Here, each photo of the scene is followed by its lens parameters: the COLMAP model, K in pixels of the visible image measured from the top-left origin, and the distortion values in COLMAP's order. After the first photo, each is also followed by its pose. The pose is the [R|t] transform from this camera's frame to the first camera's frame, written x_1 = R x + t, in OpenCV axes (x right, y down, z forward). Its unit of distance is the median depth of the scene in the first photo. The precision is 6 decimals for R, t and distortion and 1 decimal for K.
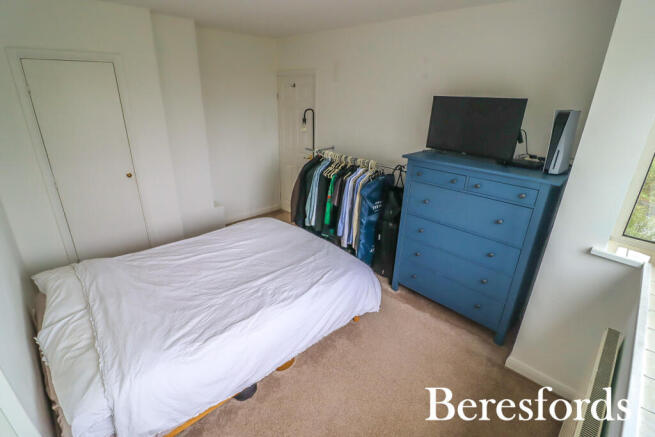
lens RADIAL K [[313.3, 0, 327.5], [0, 313.3, 218.5], [0, 0, 1]] dist [-0.011368, -0.000127]
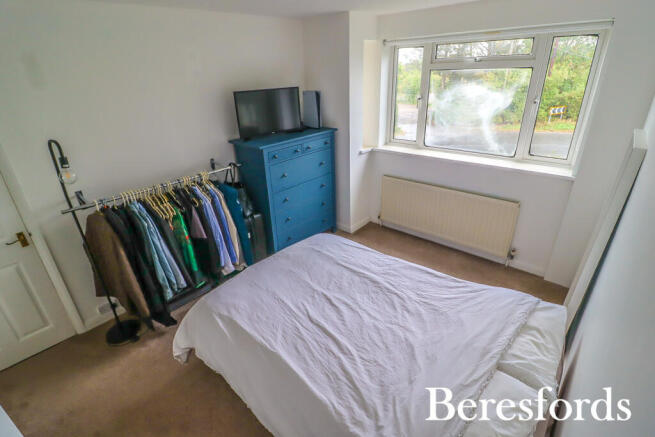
lens RADIAL K [[309.6, 0, 327.5], [0, 309.6, 218.5], [0, 0, 1]] dist [-0.044923, -0.000062]
pose [[-0.071159, -0.441447, 0.894461, -1.031852], [0.414409, 0.802595, 0.429076, -0.446720], [-0.907305, 0.401205, 0.125828, 0.930322]]
